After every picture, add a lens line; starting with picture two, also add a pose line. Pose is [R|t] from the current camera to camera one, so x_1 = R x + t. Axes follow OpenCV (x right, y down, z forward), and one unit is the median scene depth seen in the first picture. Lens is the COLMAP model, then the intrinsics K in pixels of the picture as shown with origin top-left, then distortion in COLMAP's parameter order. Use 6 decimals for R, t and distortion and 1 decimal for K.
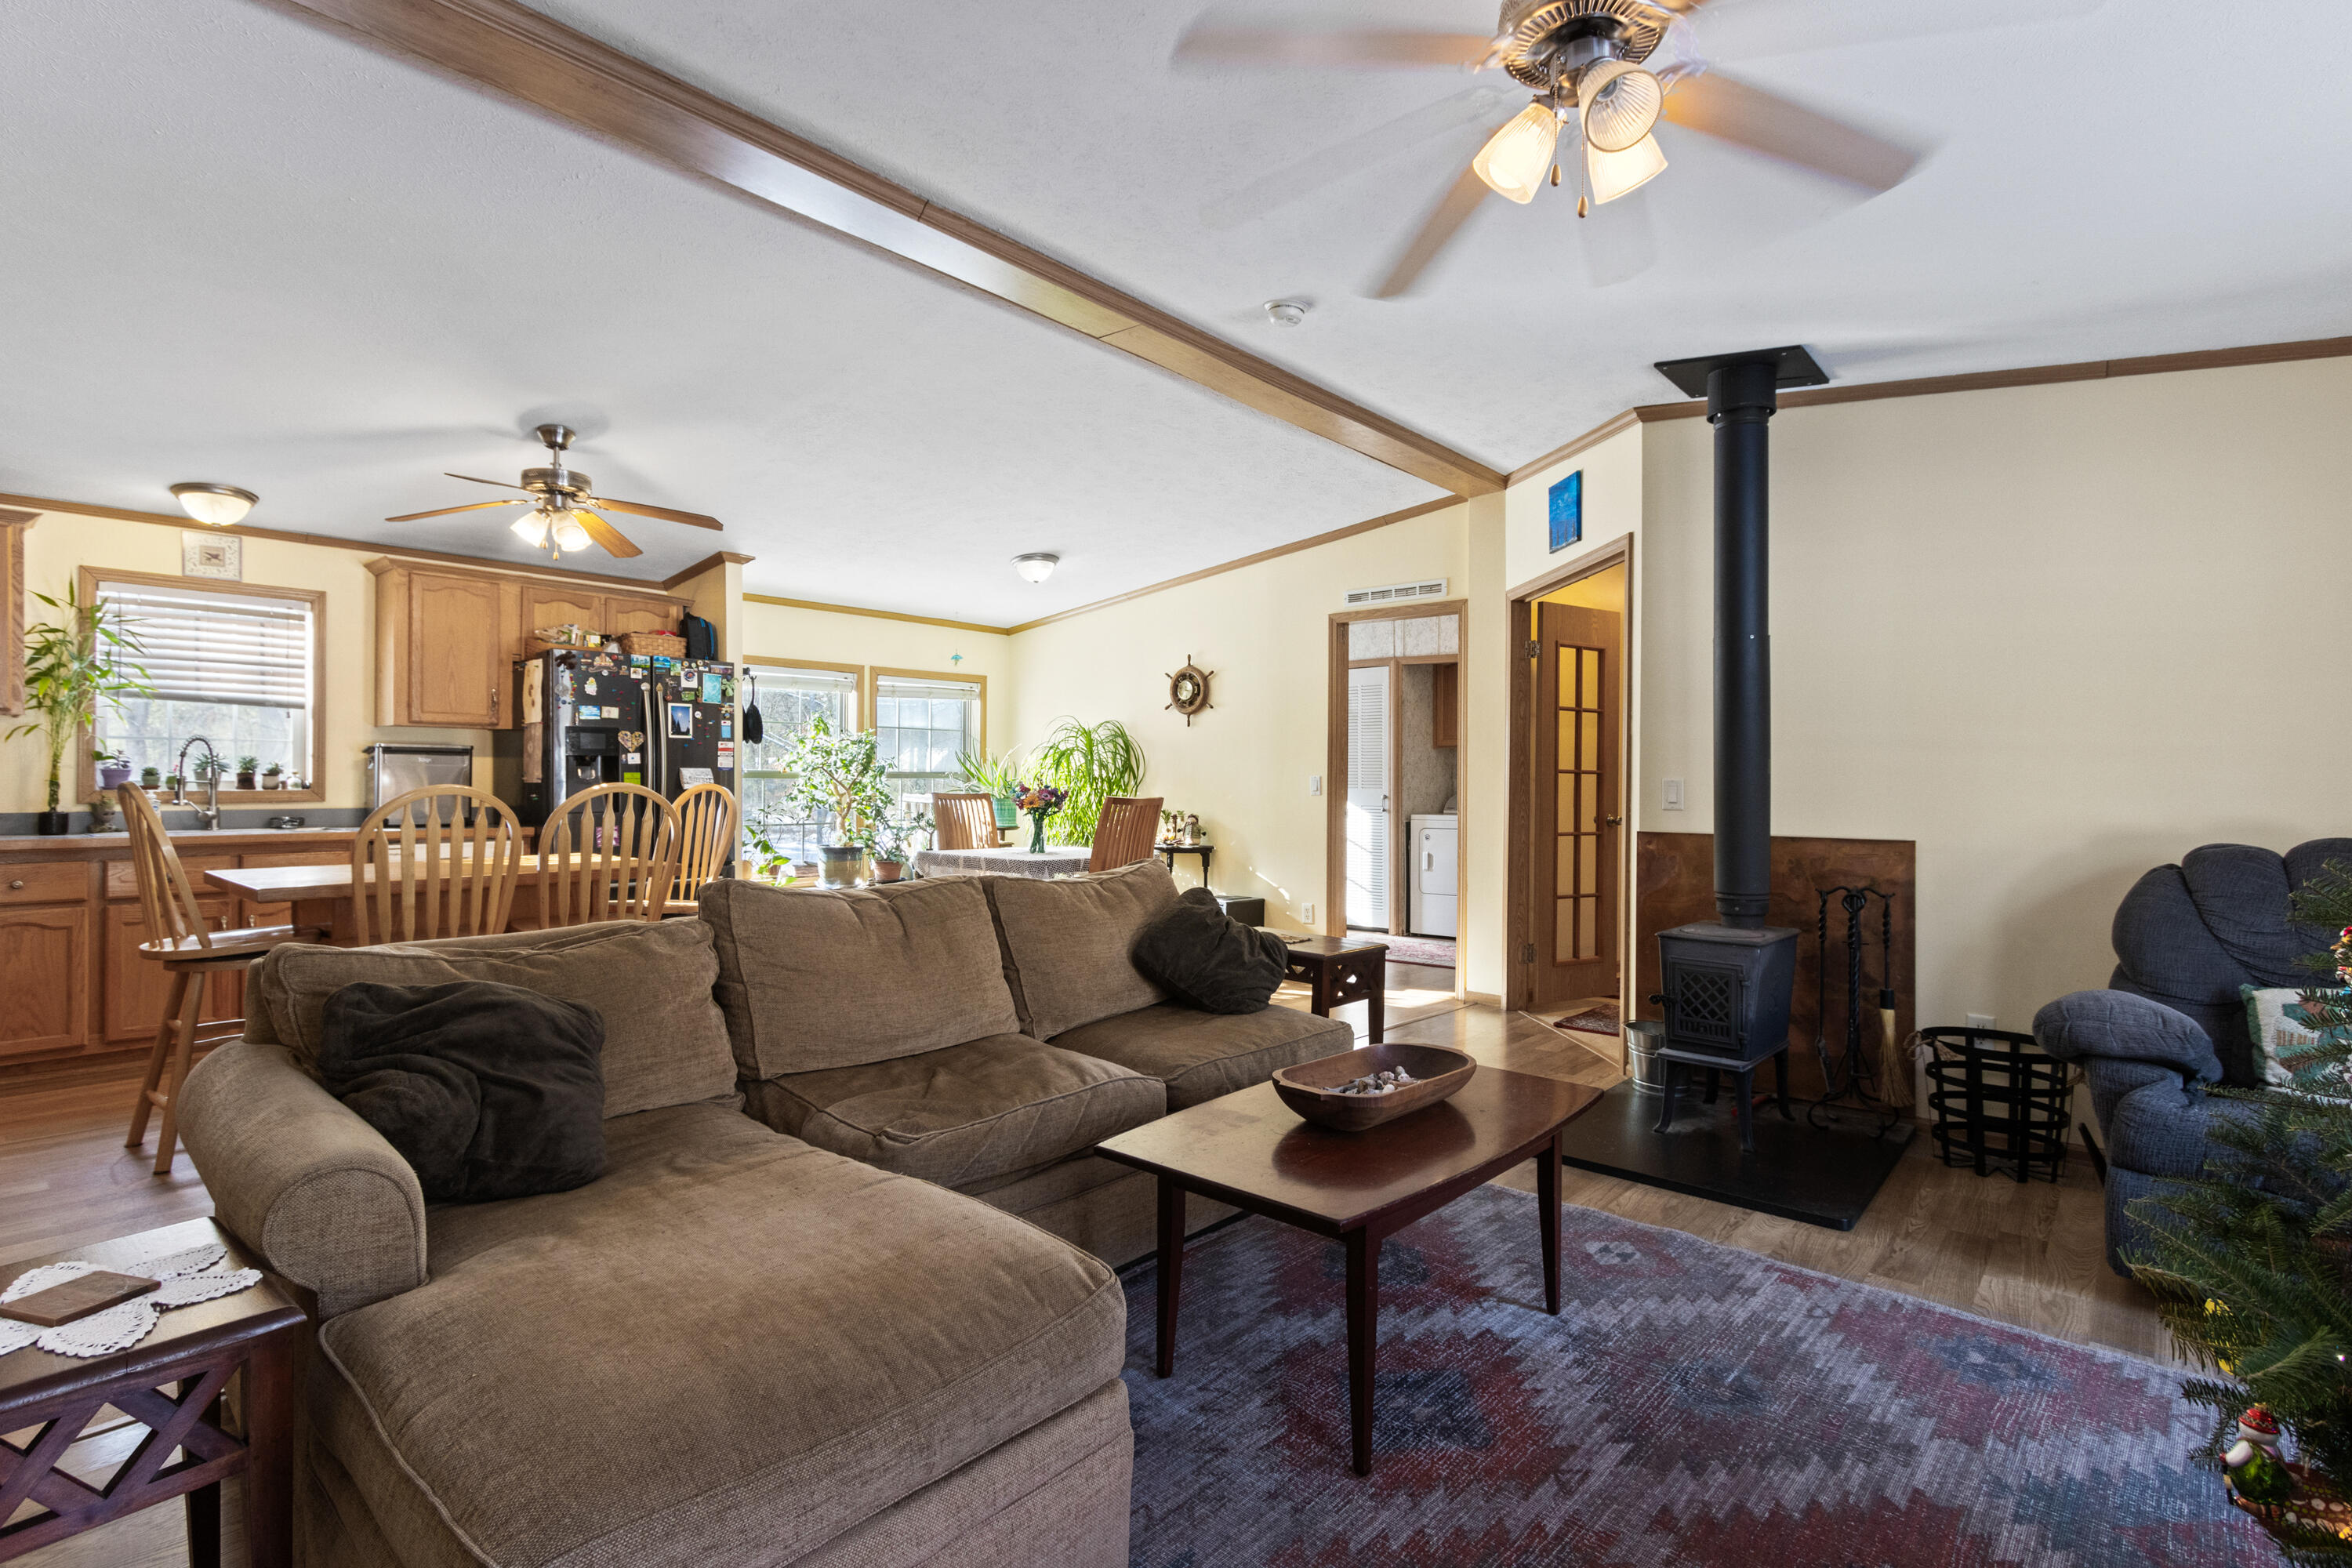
lens RADIAL K [[1102.8, 0, 1176.0], [0, 1102.8, 784.0], [0, 0, 1]] dist [-0.002273, -0.001104]
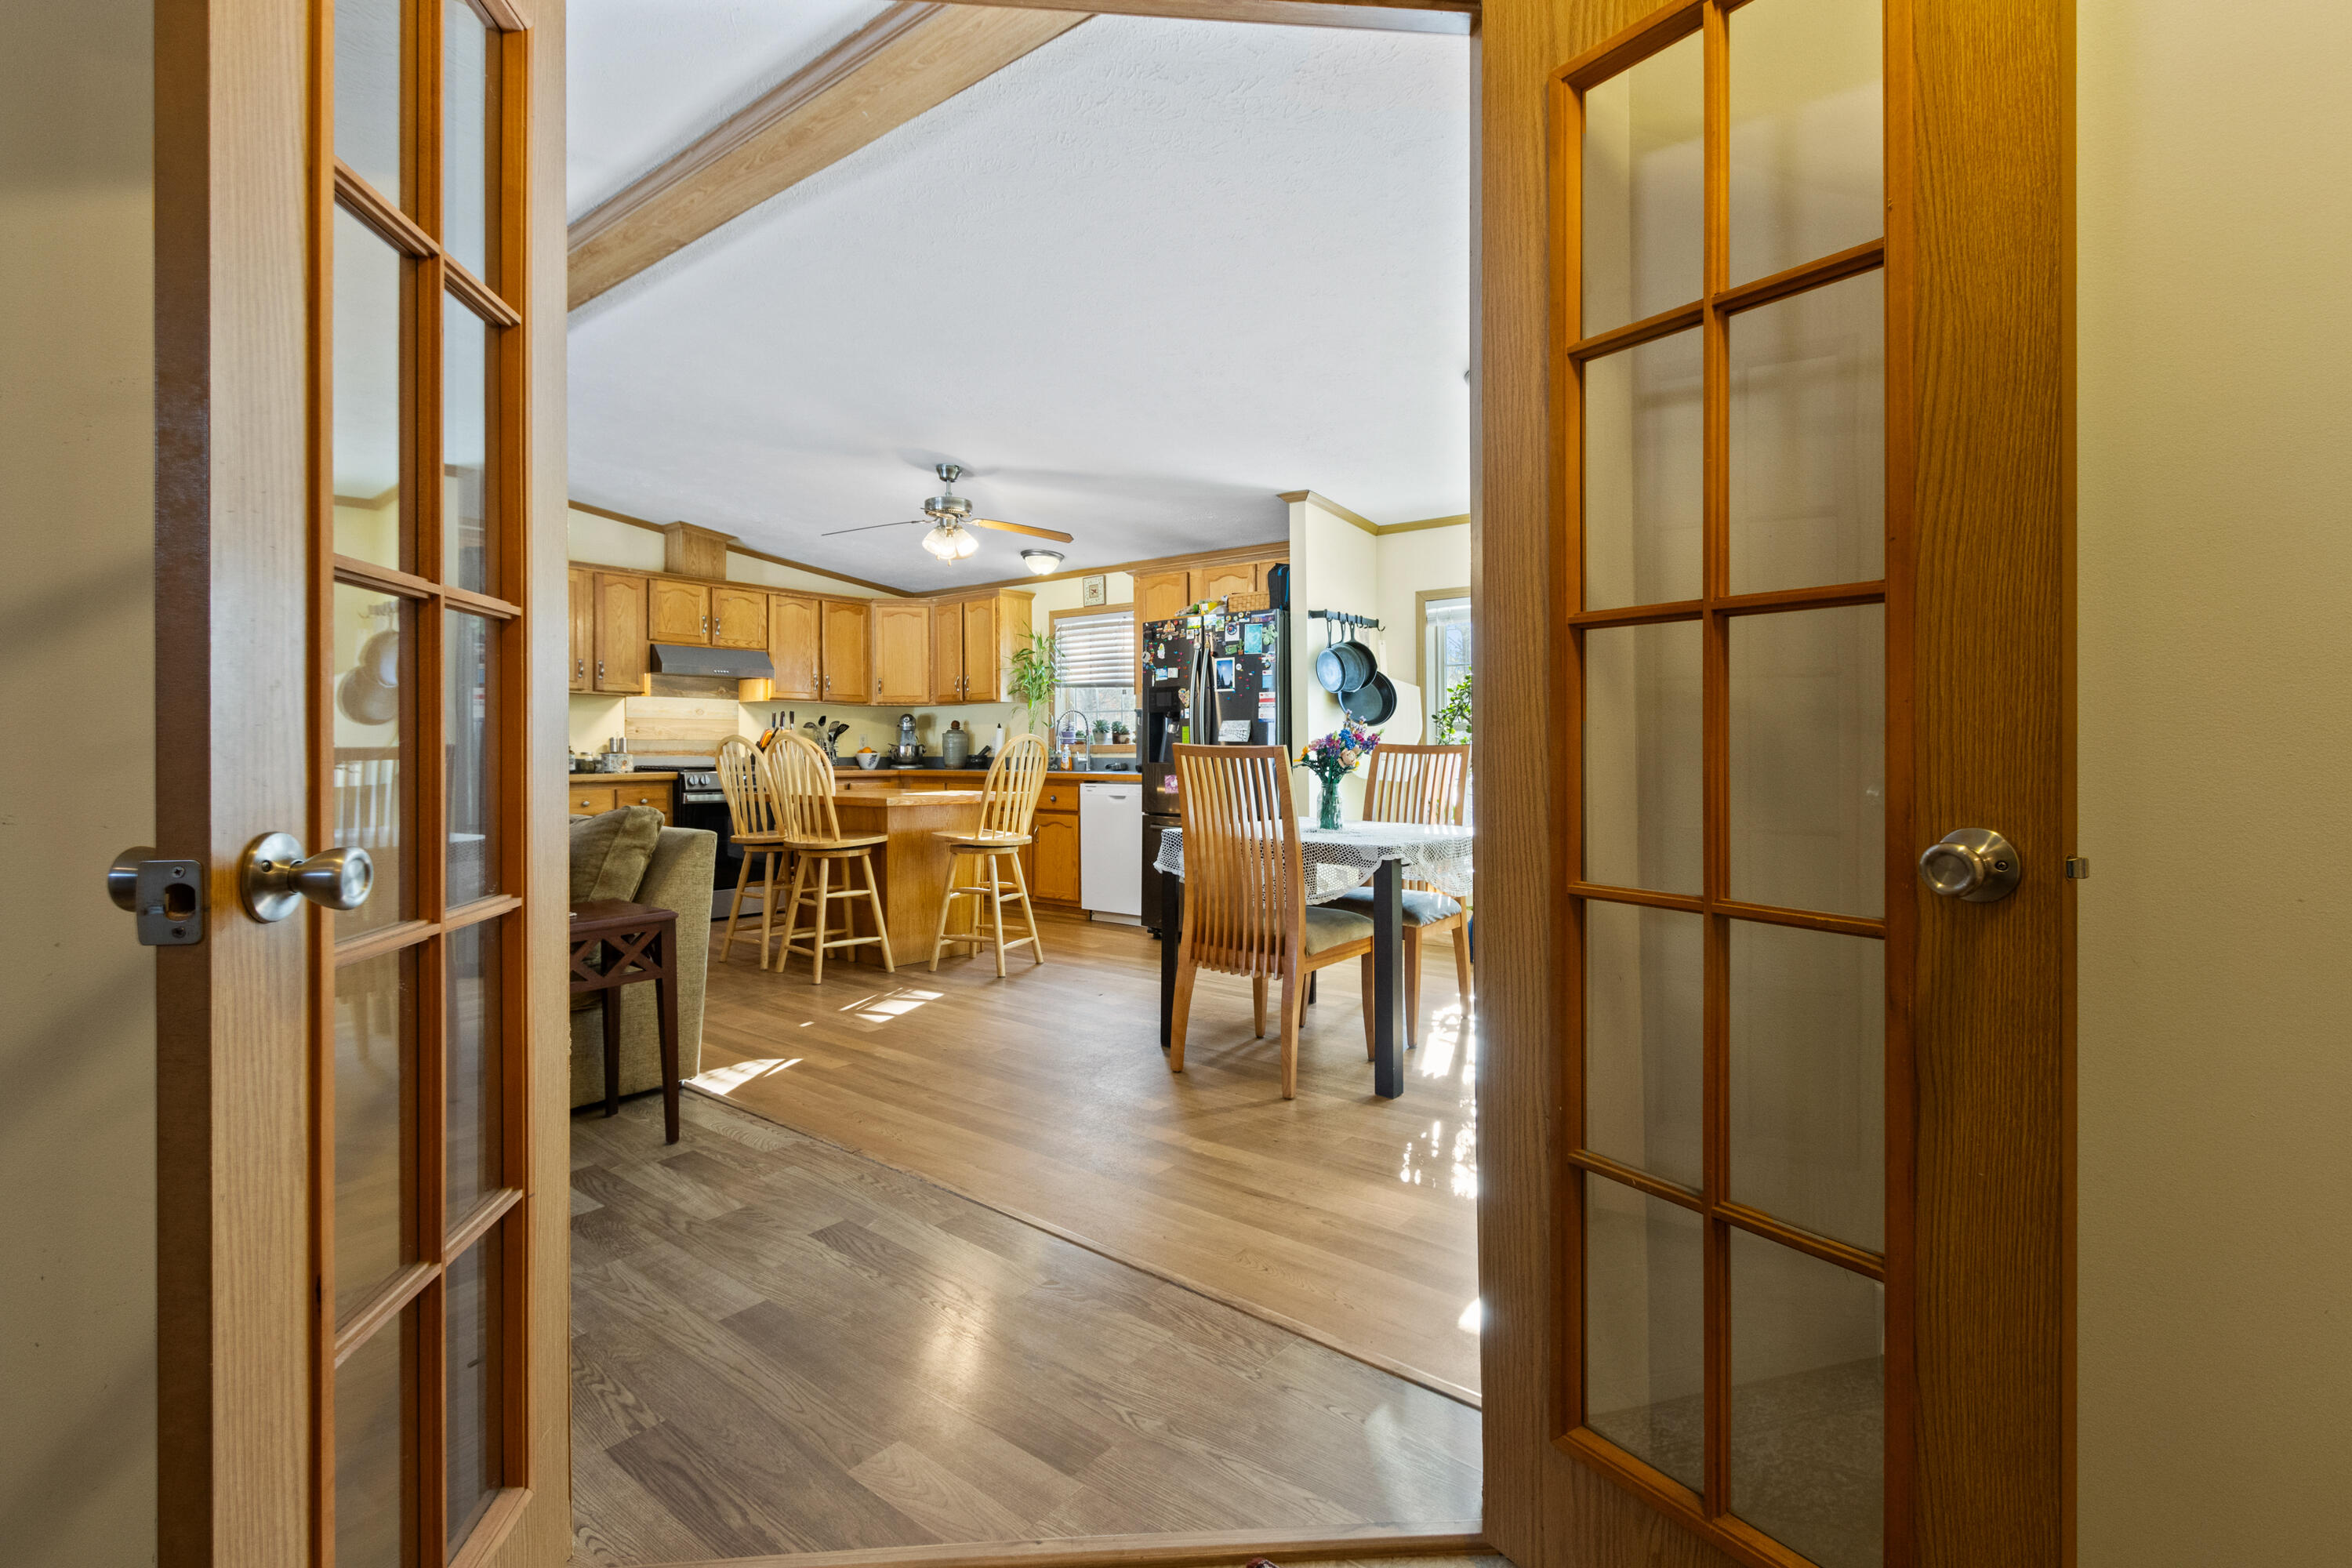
lens RADIAL K [[1107.0, 0, 1176.1], [0, 1107.0, 729.7], [0, 0, 1]] dist [-0.001678, -0.000380]
pose [[0.054410, -0.020627, -0.998306, 0.655044], [0.001342, 0.999787, -0.020585, 0.016780], [0.998518, -0.000220, 0.054426, 1.030428]]
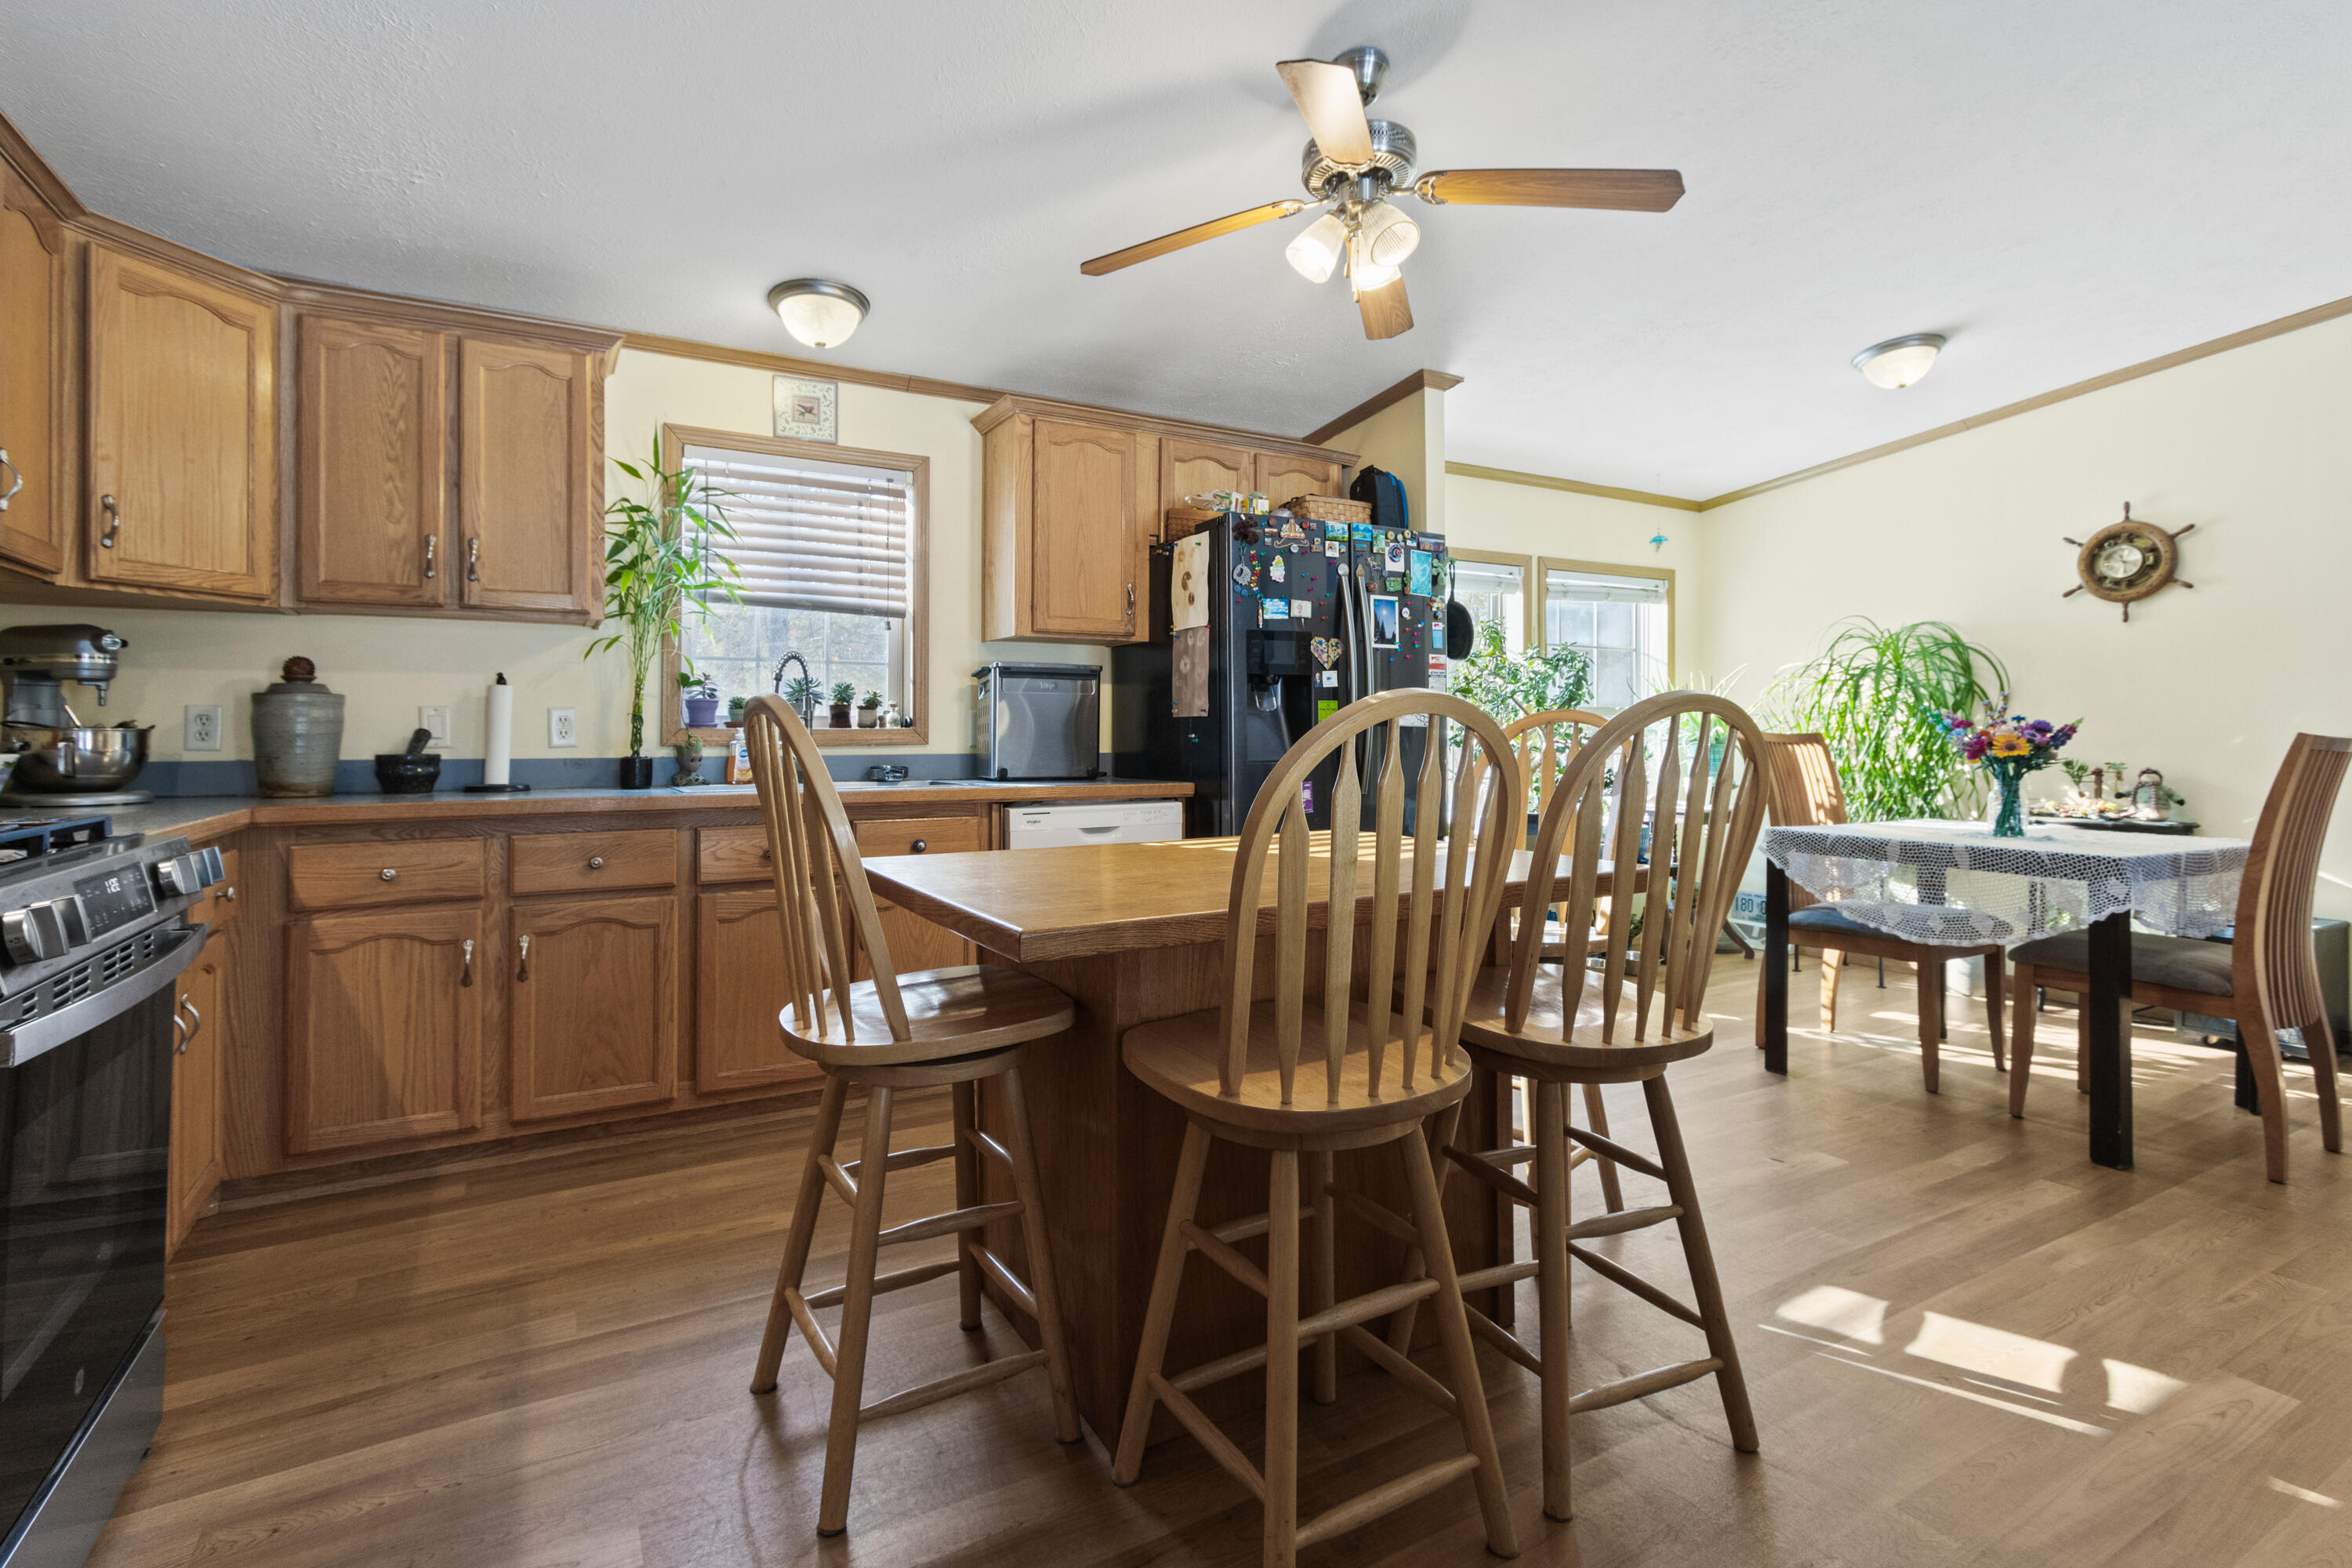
lens RADIAL K [[1107.0, 0, 1176.1], [0, 1107.0, 729.7], [0, 0, 1]] dist [-0.001678, -0.000380]
pose [[0.944340, -0.006070, -0.328915, -0.401687], [0.003890, 0.999966, -0.007284, 0.012756], [0.328948, 0.005599, 0.944331, 0.385762]]
